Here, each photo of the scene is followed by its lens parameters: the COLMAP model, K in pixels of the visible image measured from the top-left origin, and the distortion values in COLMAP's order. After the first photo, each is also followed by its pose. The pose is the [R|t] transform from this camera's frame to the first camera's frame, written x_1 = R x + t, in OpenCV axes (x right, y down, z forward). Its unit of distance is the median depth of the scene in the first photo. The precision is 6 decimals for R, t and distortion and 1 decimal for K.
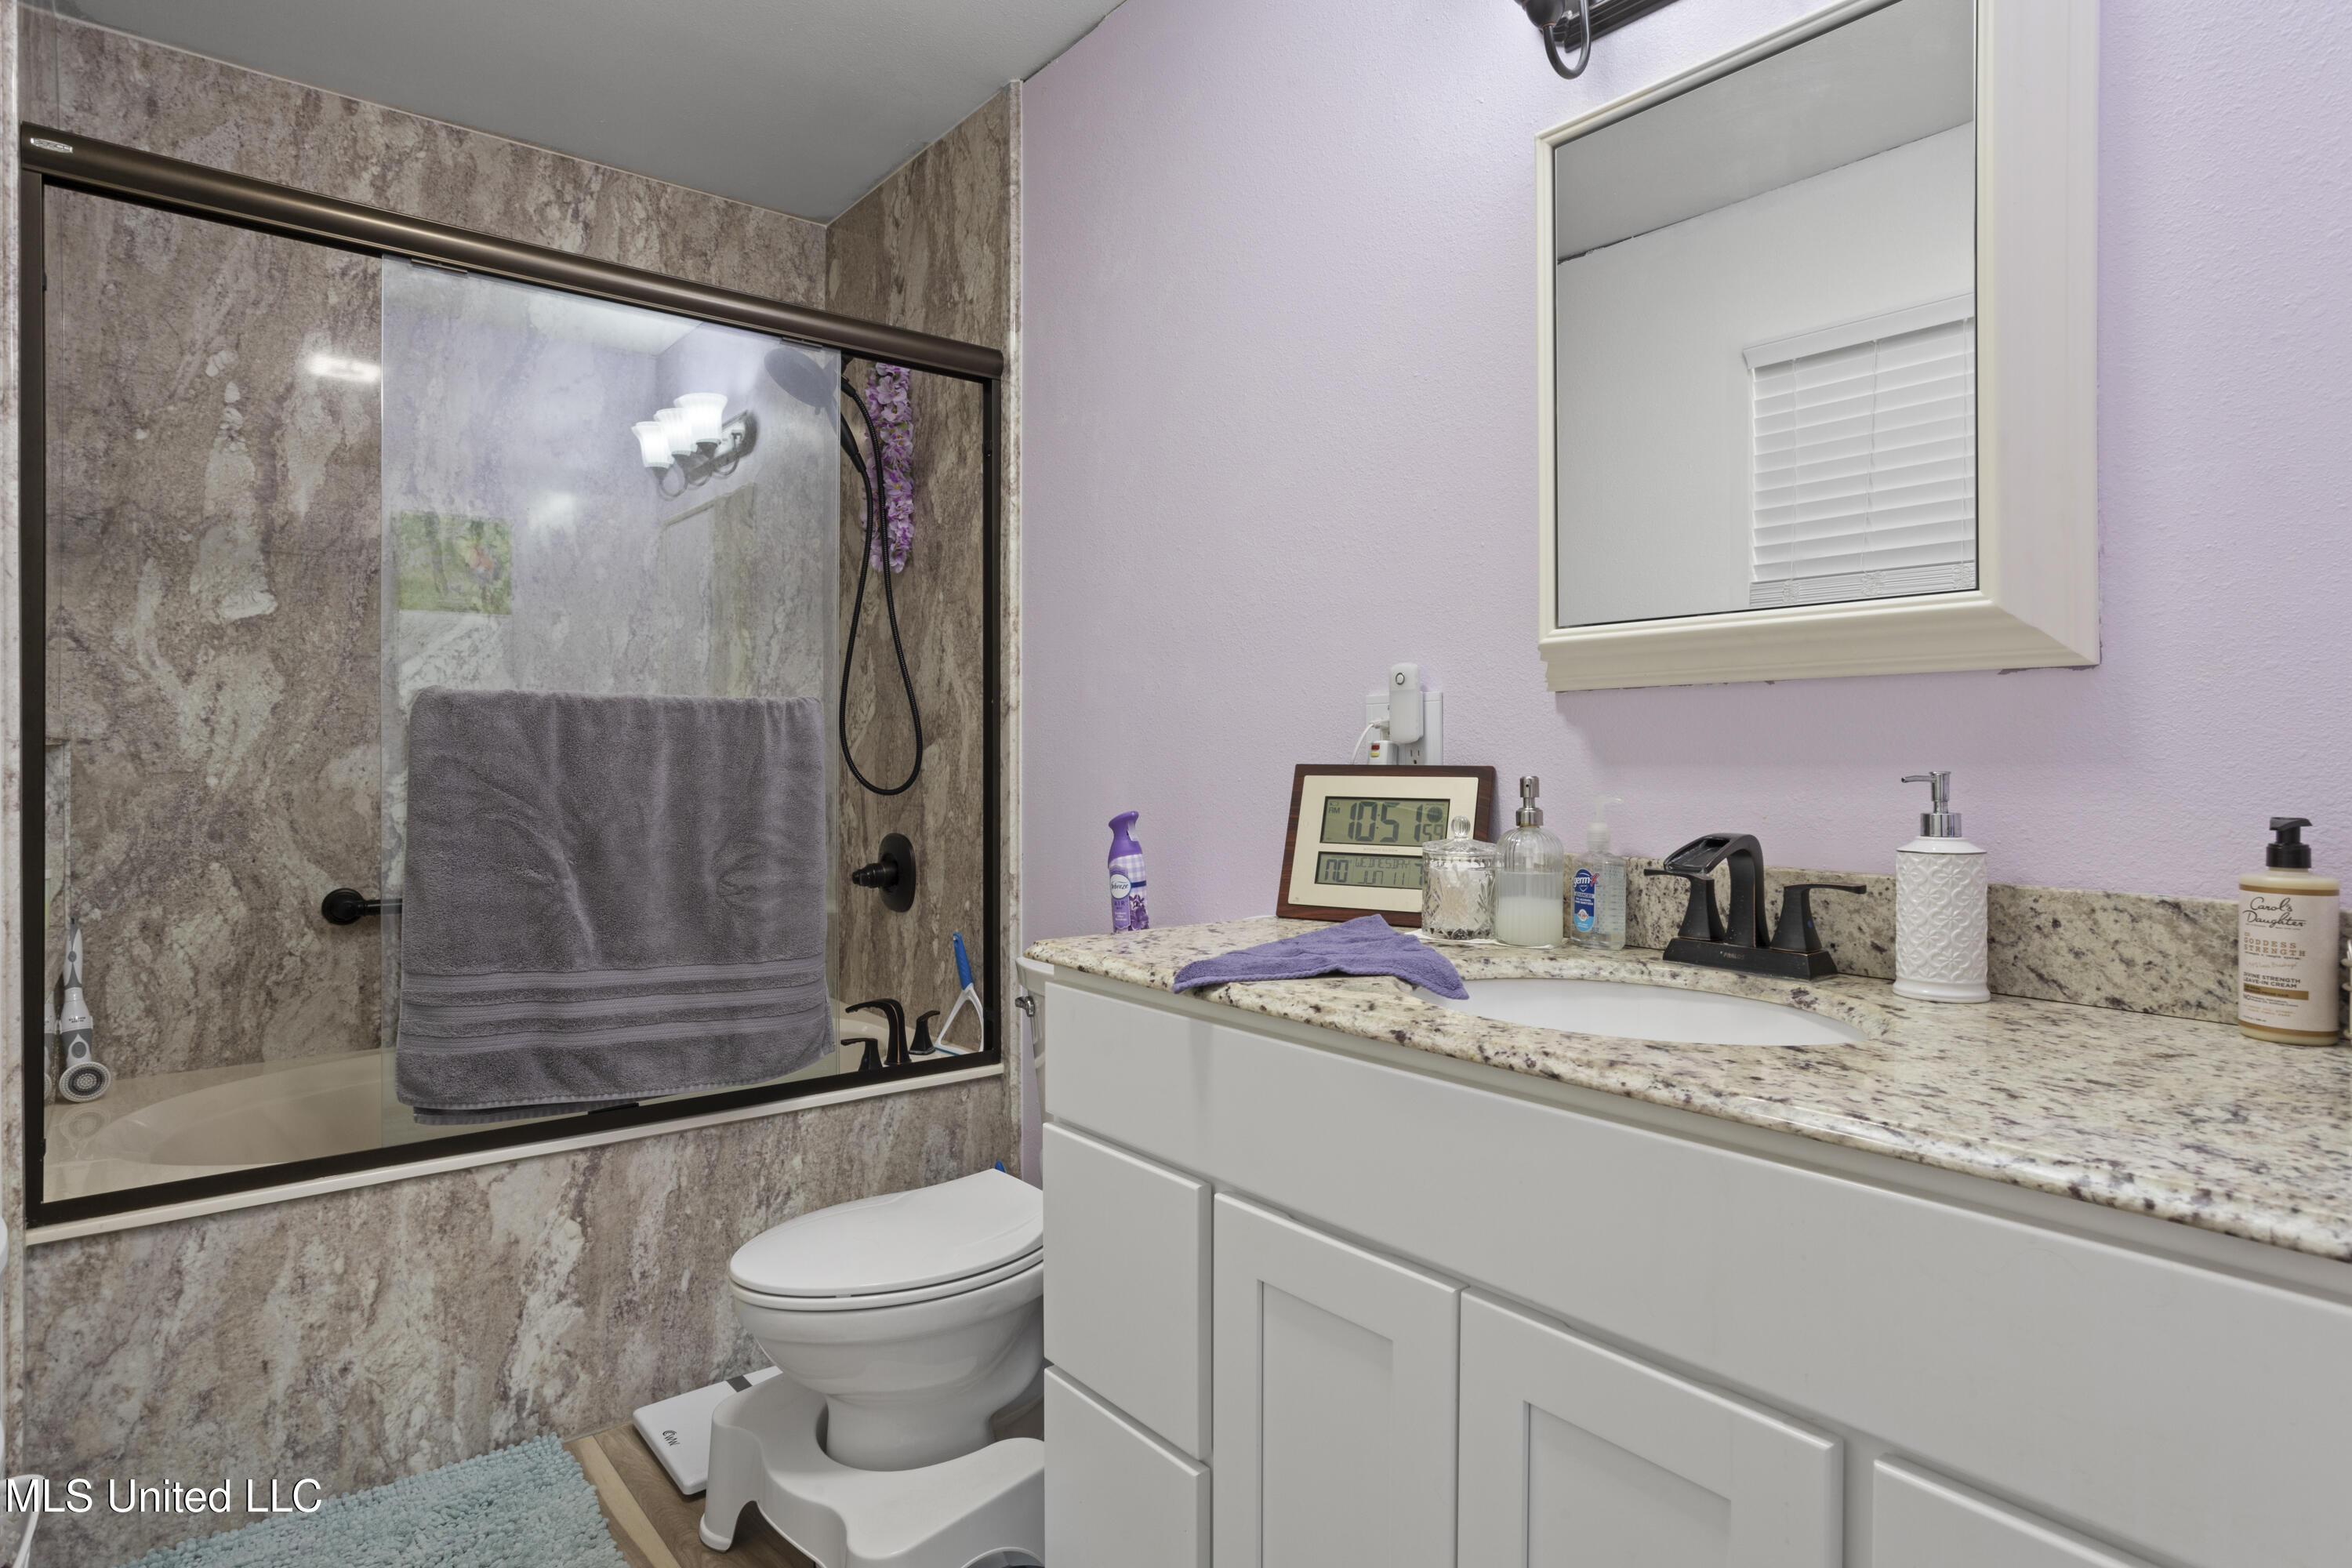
lens RADIAL K [[1265.0, 0, 1178.2], [0, 1265.0, 759.2], [0, 0, 1]] dist [-0.040207, 0.028421]
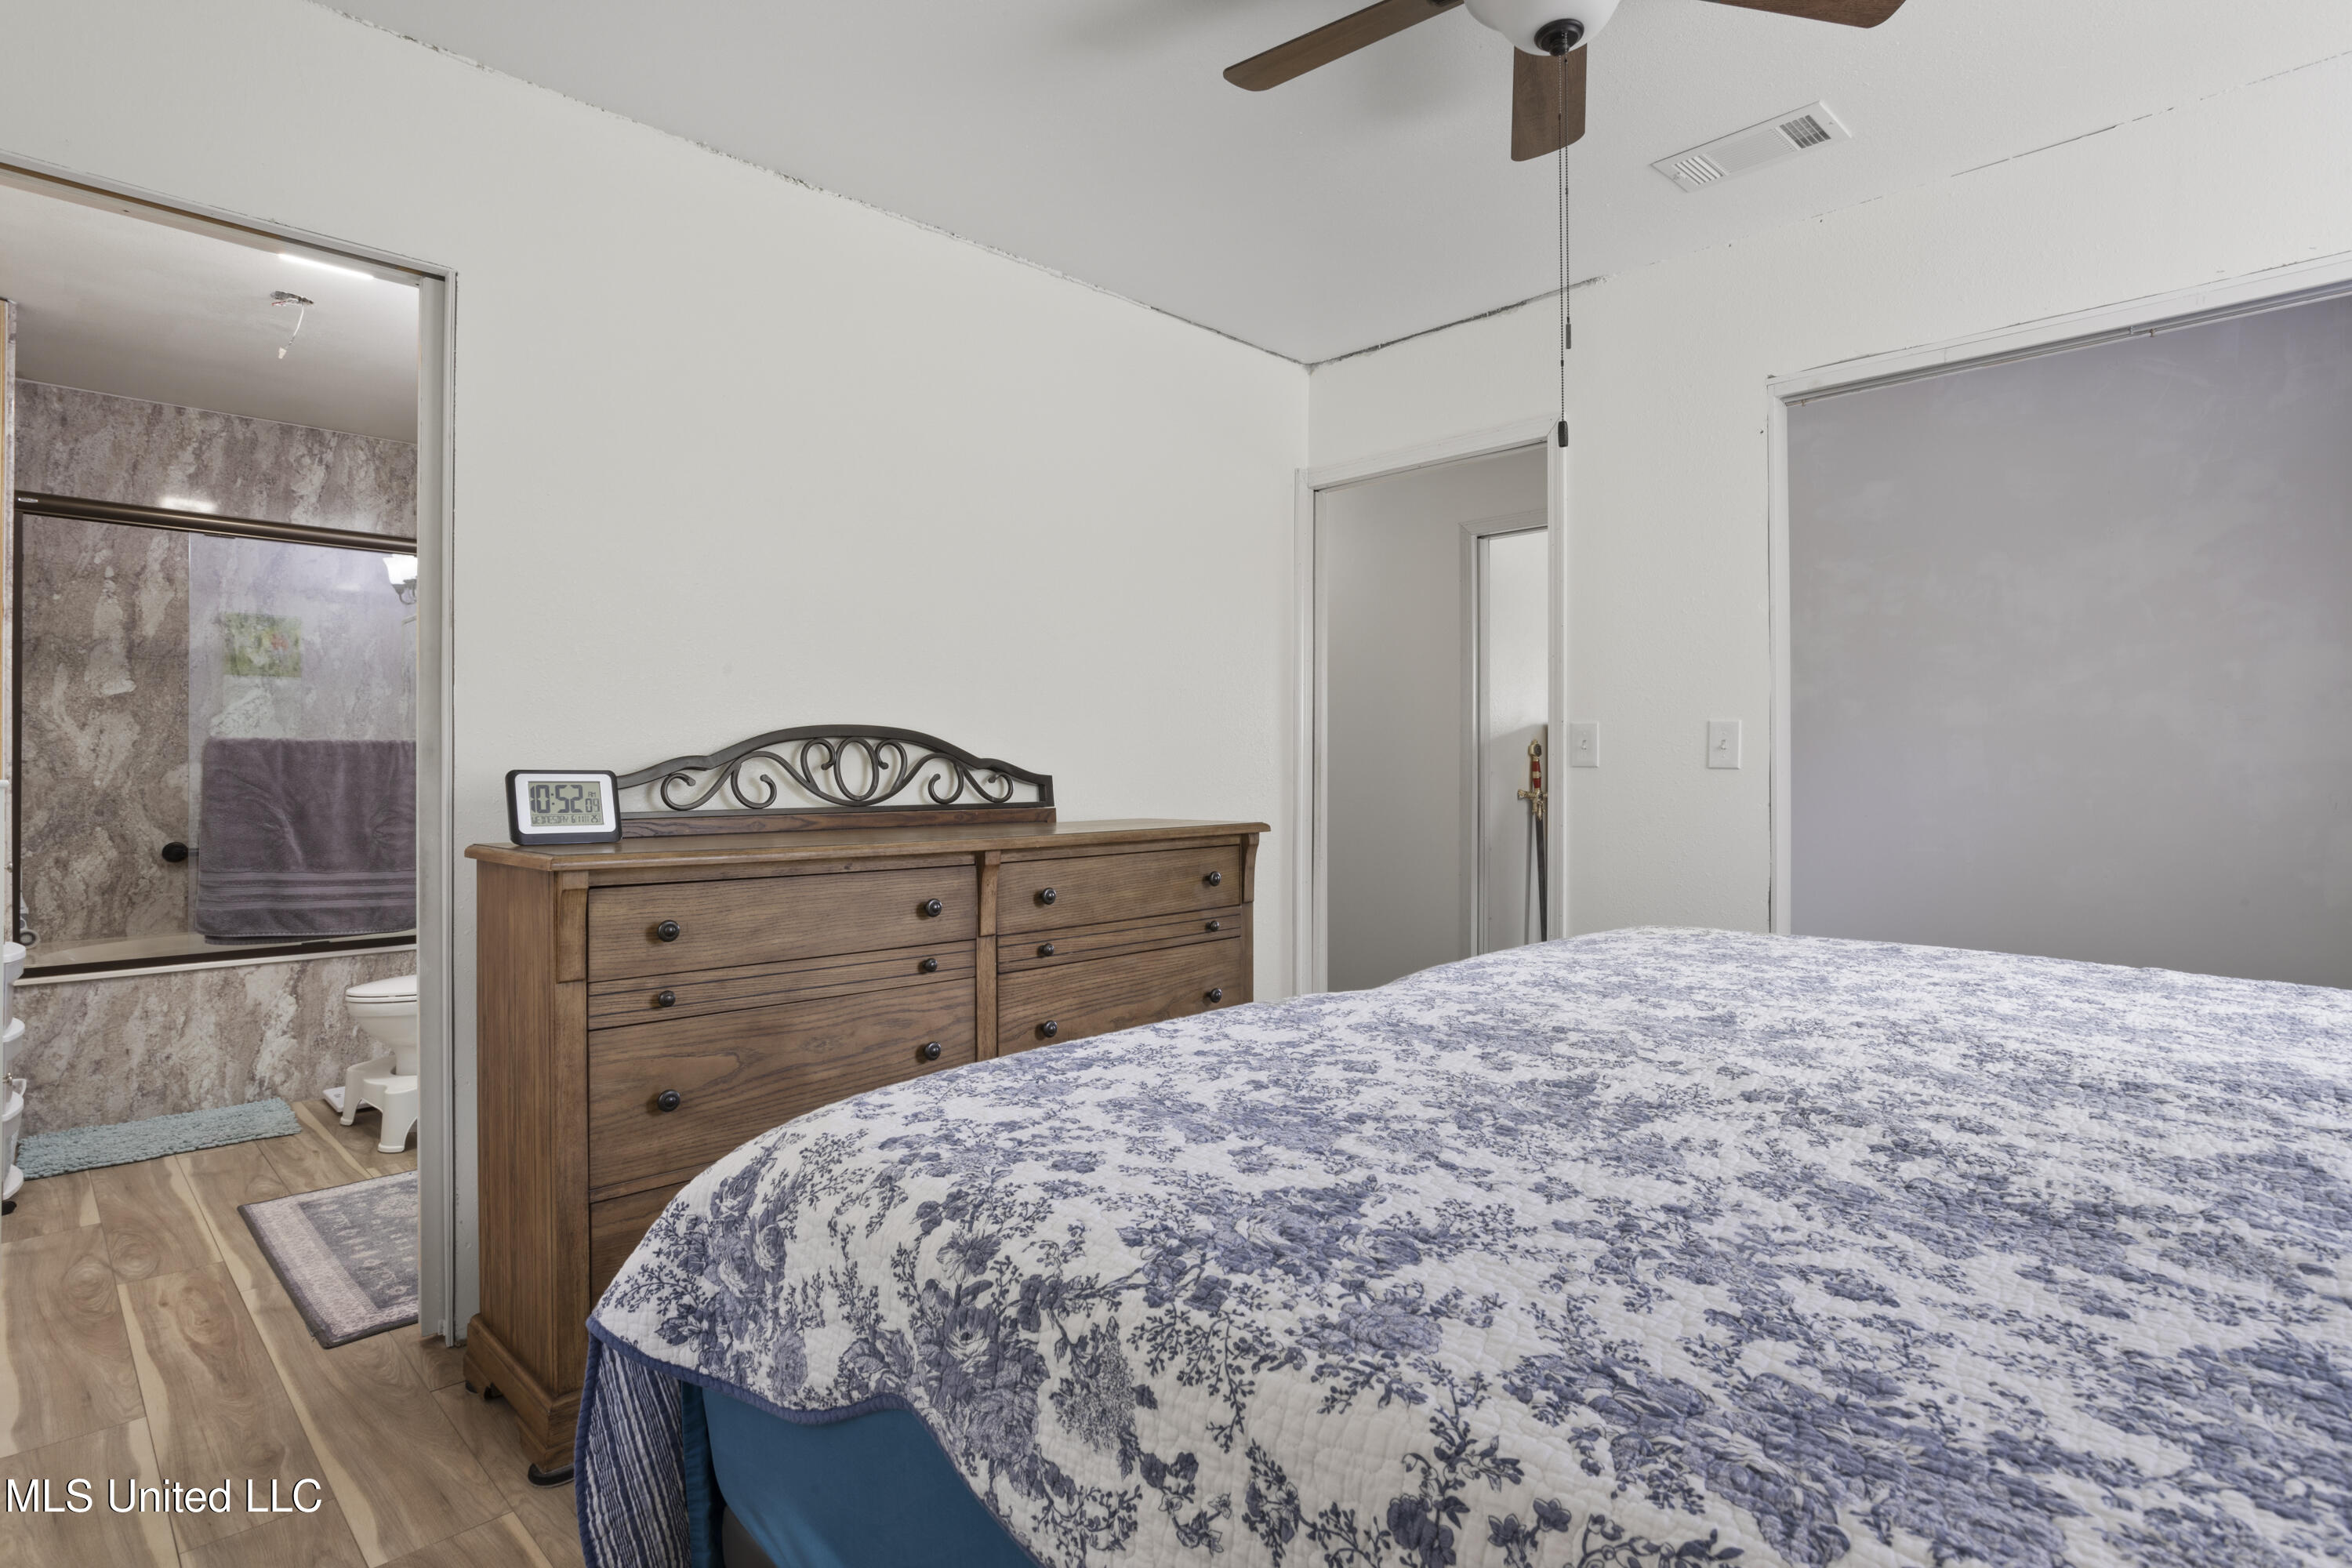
lens RADIAL K [[1183.2, 0, 1167.2], [0, 1183.2, 763.1], [0, 0, 1]] dist [-0.038418, 0.024092]
pose [[0.995183, -0.001510, 0.098025, 0.720729], [0.002213, 0.999973, -0.007058, 0.004421], [-0.098012, 0.007241, 0.995159, -0.992602]]
